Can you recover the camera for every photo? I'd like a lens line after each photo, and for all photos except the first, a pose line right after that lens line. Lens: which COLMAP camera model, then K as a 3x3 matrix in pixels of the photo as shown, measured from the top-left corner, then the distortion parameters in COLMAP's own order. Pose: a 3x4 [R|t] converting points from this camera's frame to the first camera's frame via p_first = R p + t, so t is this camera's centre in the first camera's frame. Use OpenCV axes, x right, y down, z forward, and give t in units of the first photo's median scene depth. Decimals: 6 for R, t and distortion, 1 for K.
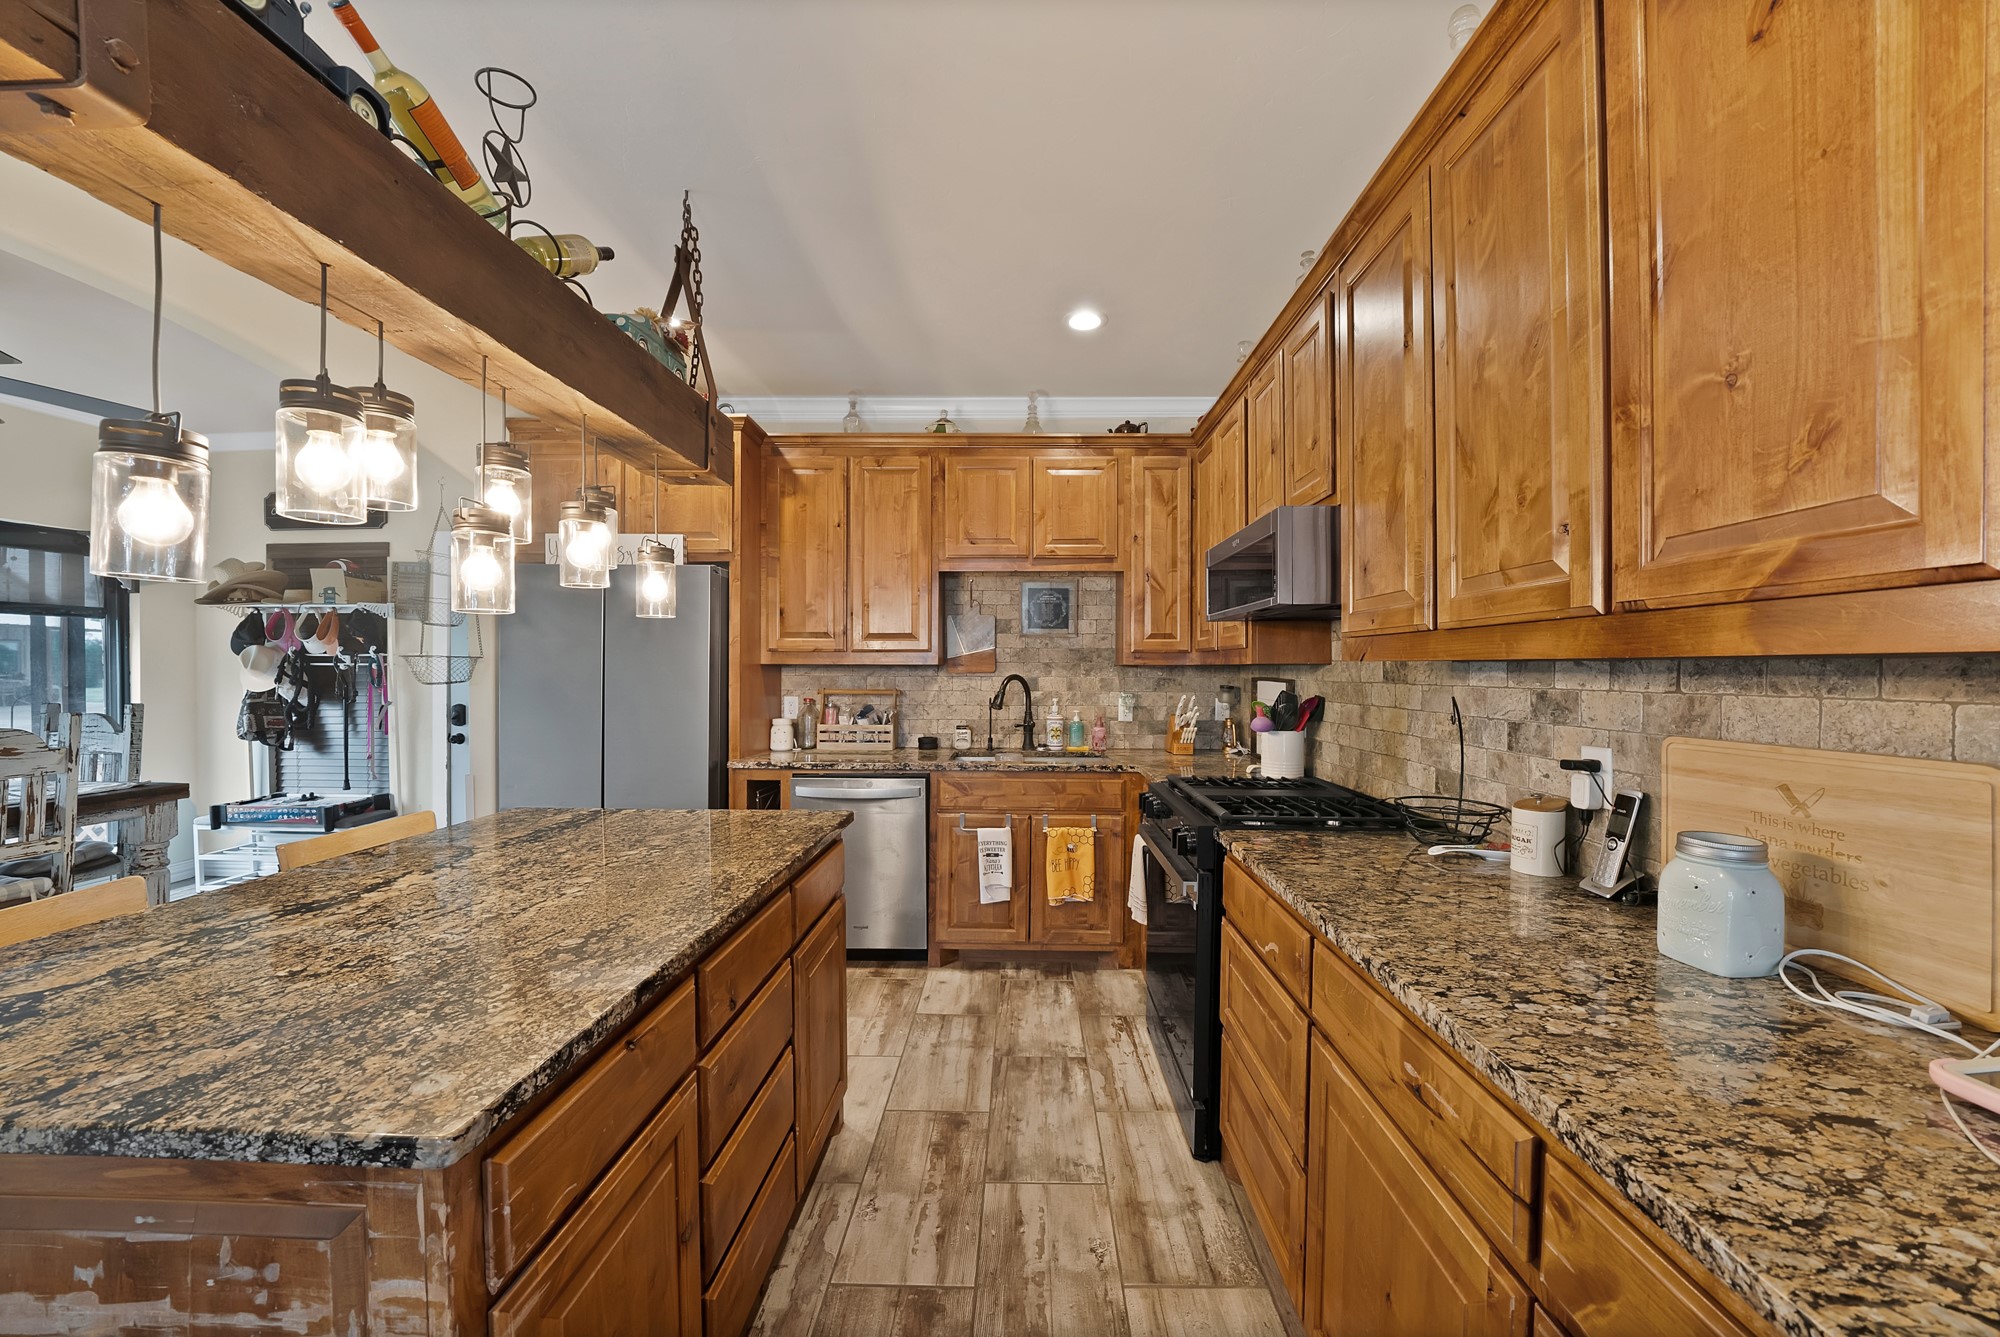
lens RADIAL K [[717.2, 0, 998.8], [0, 717.2, 674.4], [0, 0, 1]] dist [-0.024864, 0.002030]
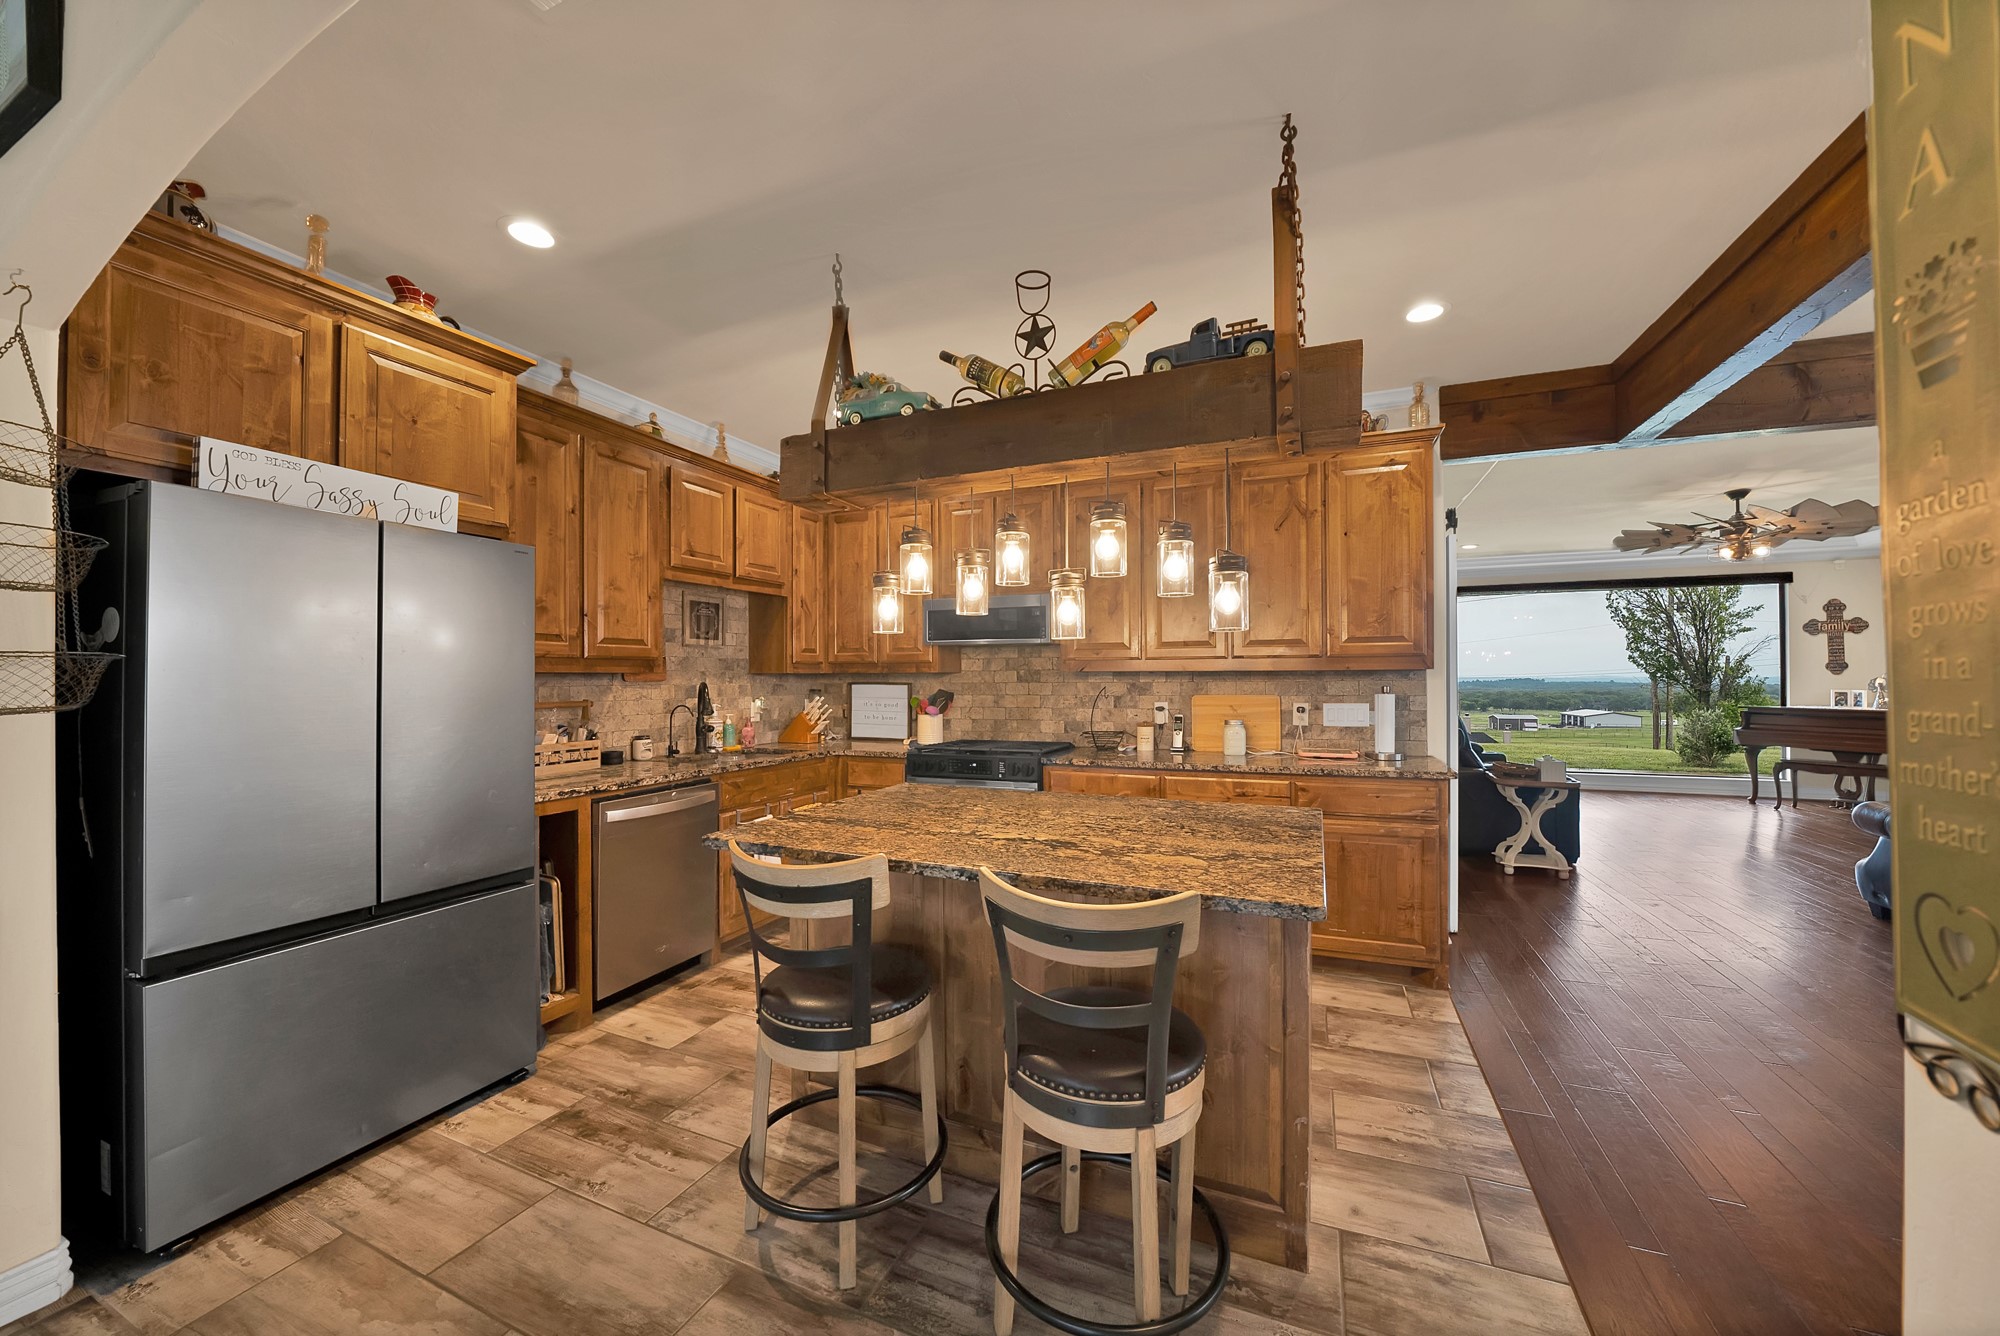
lens RADIAL K [[714.6, 0, 1006.9], [0, 714.6, 673.7], [0, 0, 1]] dist [-0.022010, 0.000231]
pose [[0.376545, -0.000274, 0.926398, -1.000579], [0.012594, 0.999909, -0.004823, -0.002237], [-0.926313, 0.013483, 0.376514, 0.239271]]
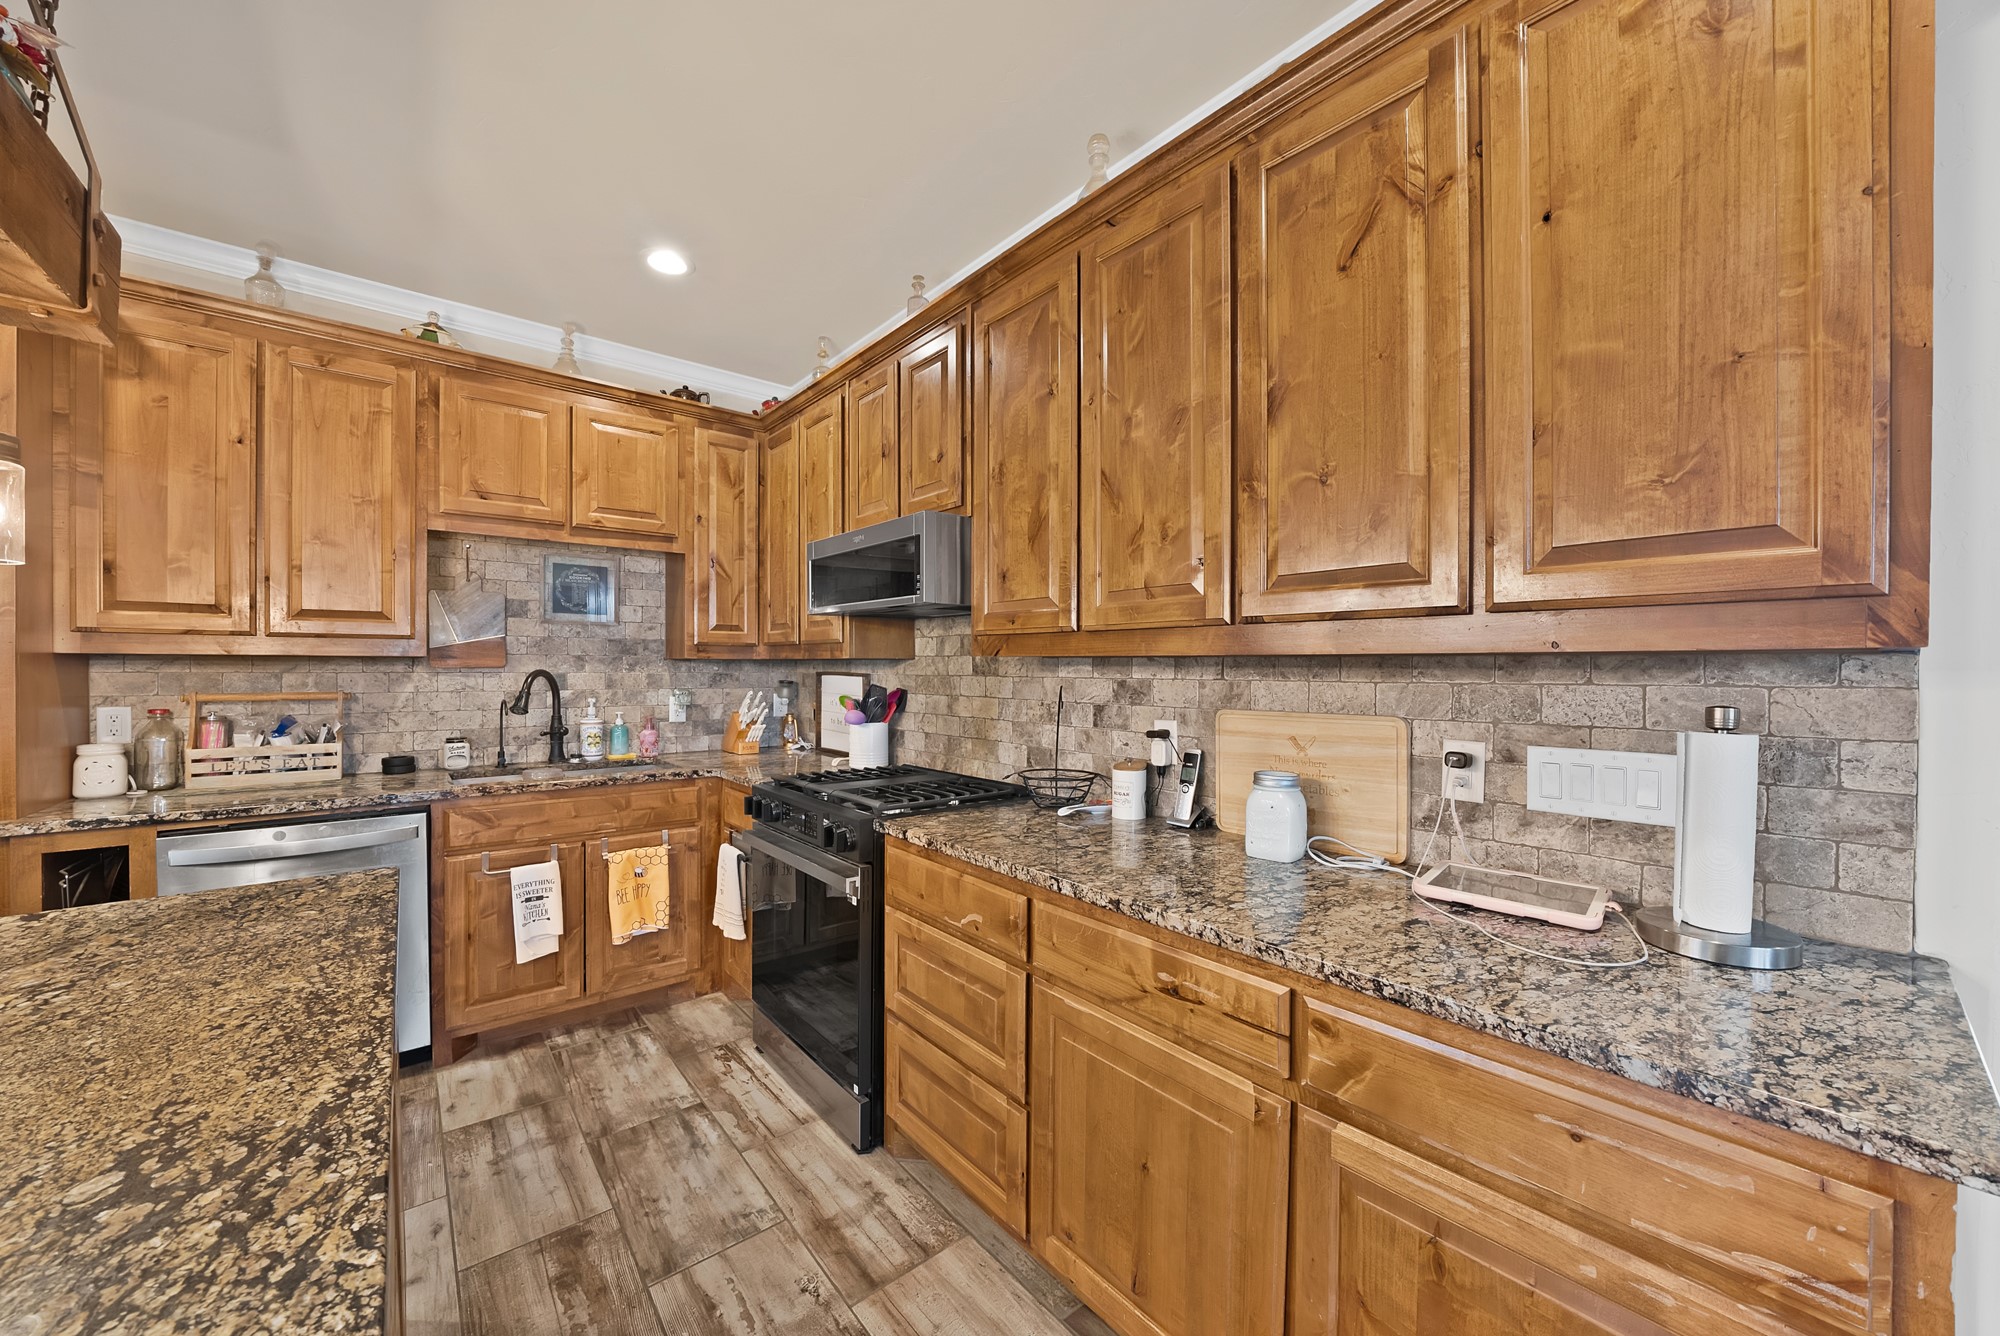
lens RADIAL K [[735.8, 0, 998.2], [0, 735.8, 672.4], [0, 0, 1]] dist [-0.021846, 0.000419]
pose [[0.751439, -0.004924, 0.659785, -0.166863], [0.002808, 0.999987, 0.004265, 0.001344], [-0.659797, -0.001352, 0.751443, 0.067698]]
